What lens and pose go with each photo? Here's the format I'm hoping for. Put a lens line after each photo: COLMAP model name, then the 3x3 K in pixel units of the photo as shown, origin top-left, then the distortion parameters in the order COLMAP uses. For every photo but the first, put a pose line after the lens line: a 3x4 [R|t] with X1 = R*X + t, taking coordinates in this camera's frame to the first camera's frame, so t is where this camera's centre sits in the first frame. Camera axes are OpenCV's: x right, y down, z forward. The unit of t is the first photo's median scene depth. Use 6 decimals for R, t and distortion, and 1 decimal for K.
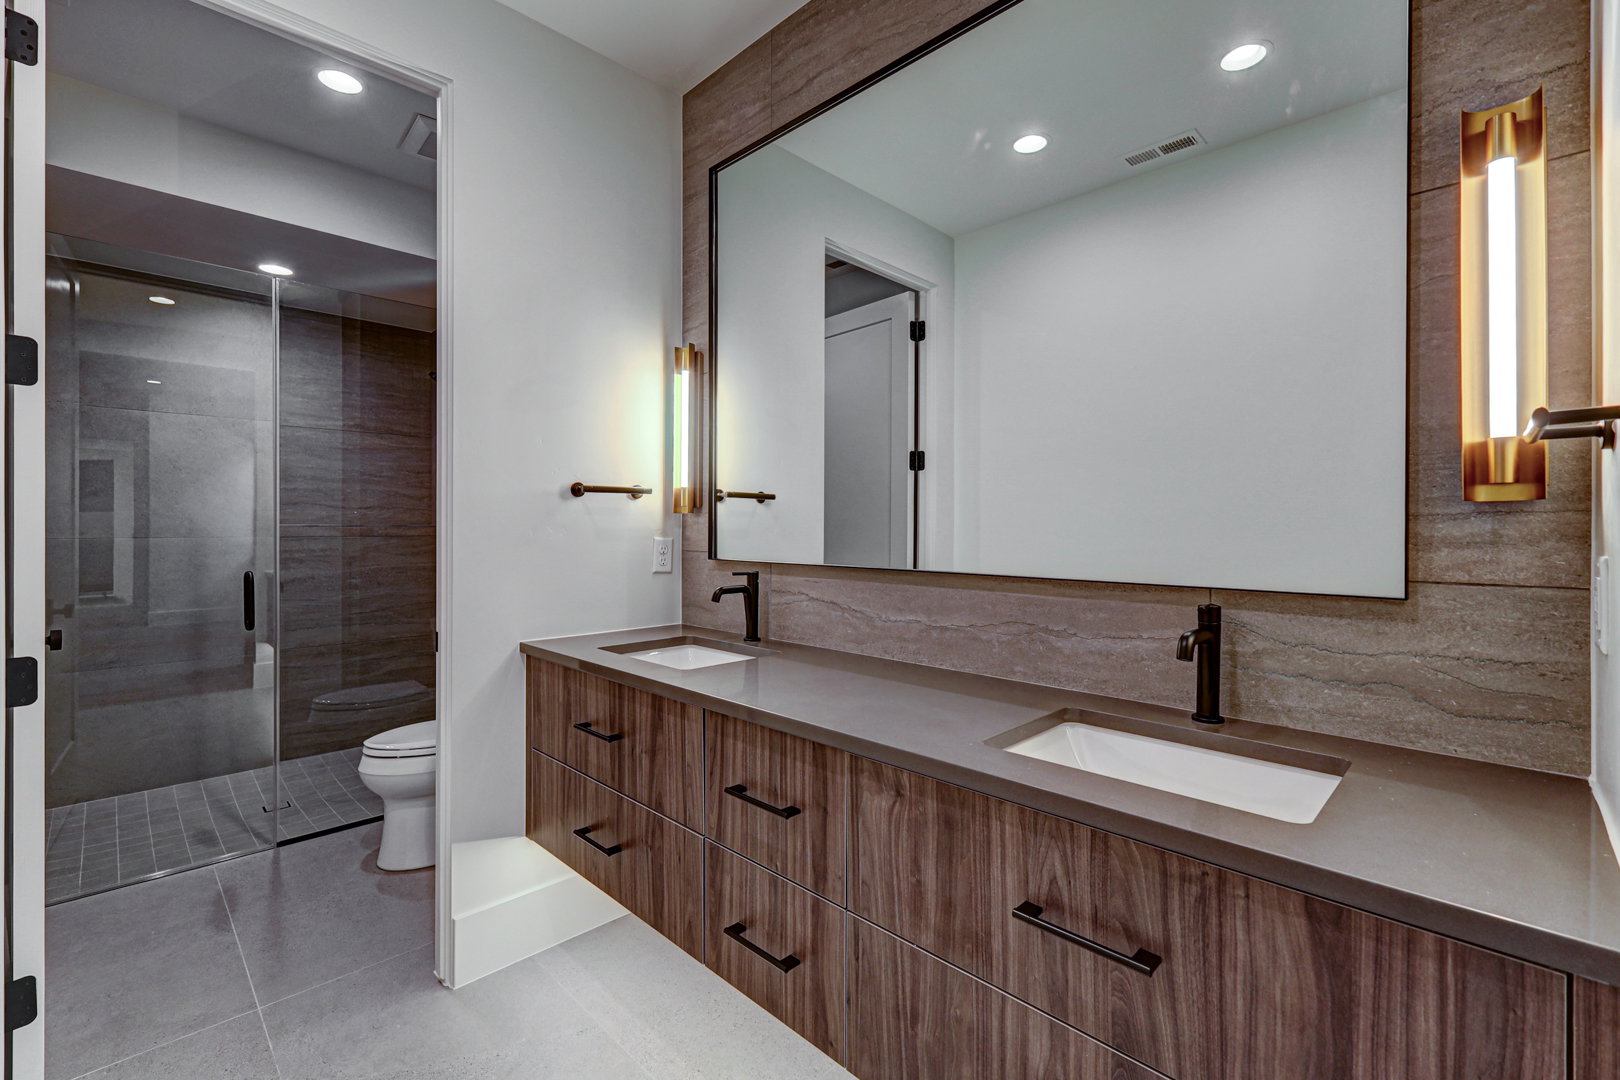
lens RADIAL K [[697.6, 0, 790.0], [0, 697.6, 532.4], [0, 0, 1]] dist [-0.013536, 0.000136]
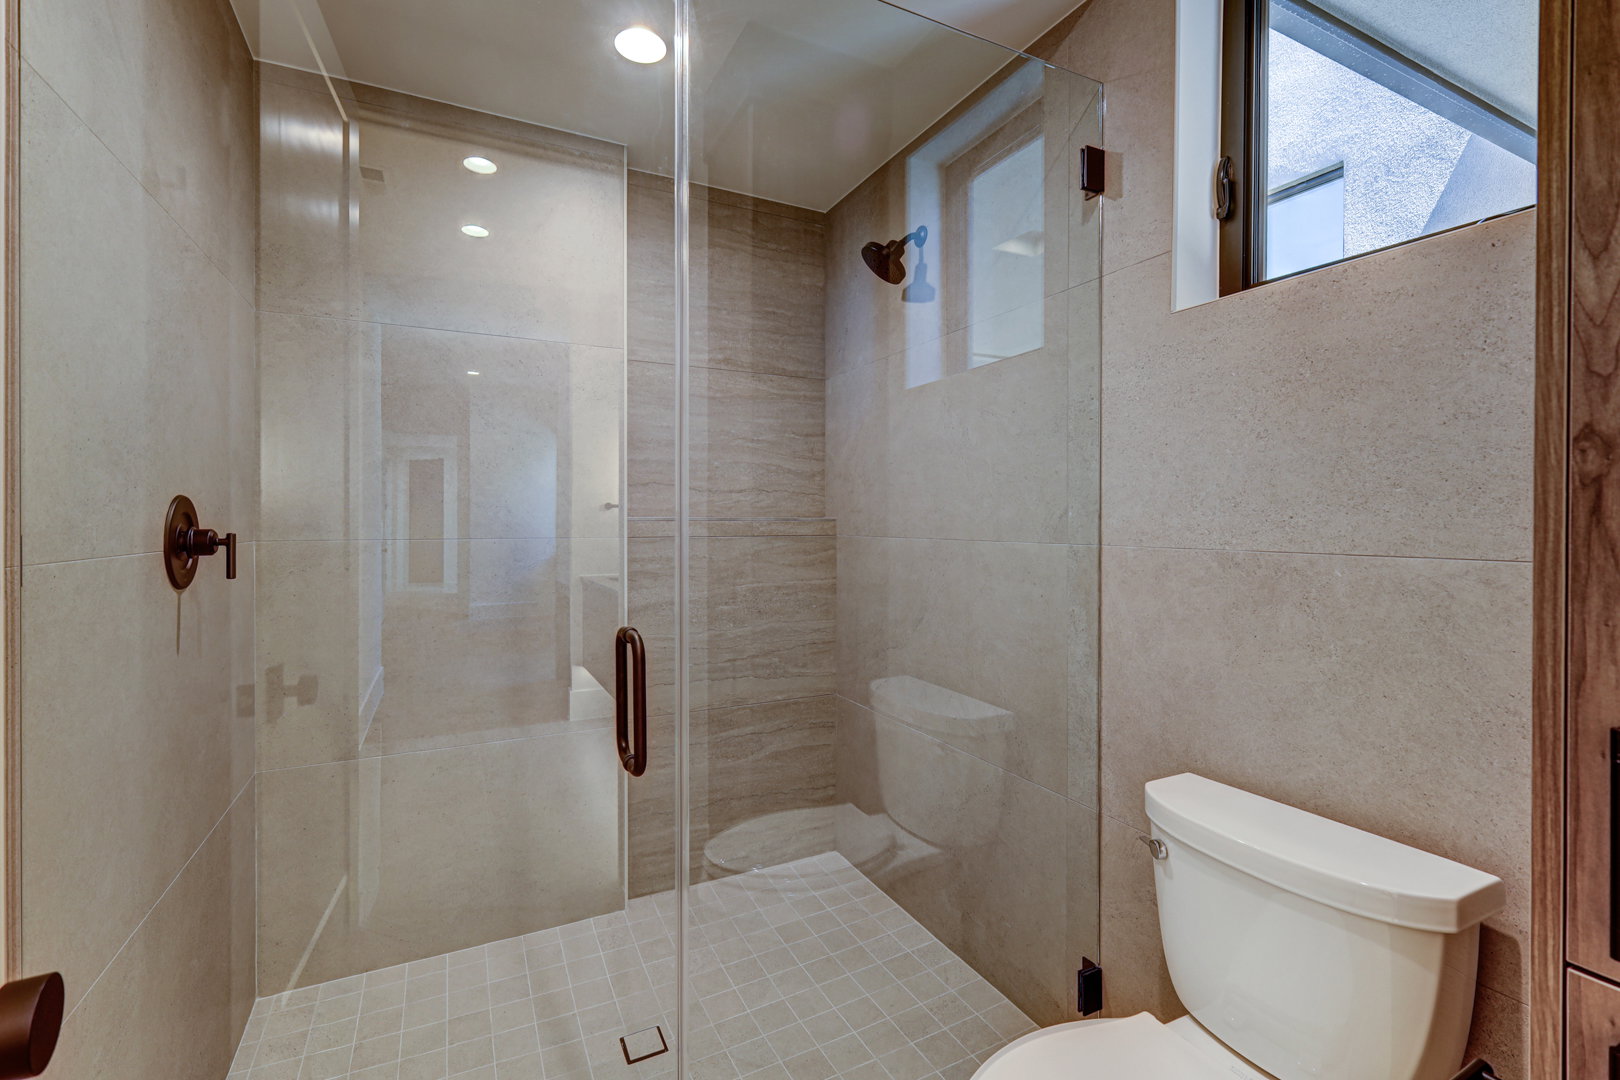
lens RADIAL K [[713.8, 0, 804.4], [0, 713.8, 532.8], [0, 0, 1]] dist [-0.001310, -0.000108]
pose [[0.952279, 0.010790, -0.305038, -0.360274], [-0.006248, 0.999855, 0.015862, -0.007948], [0.305165, -0.013199, 0.952208, 0.404025]]
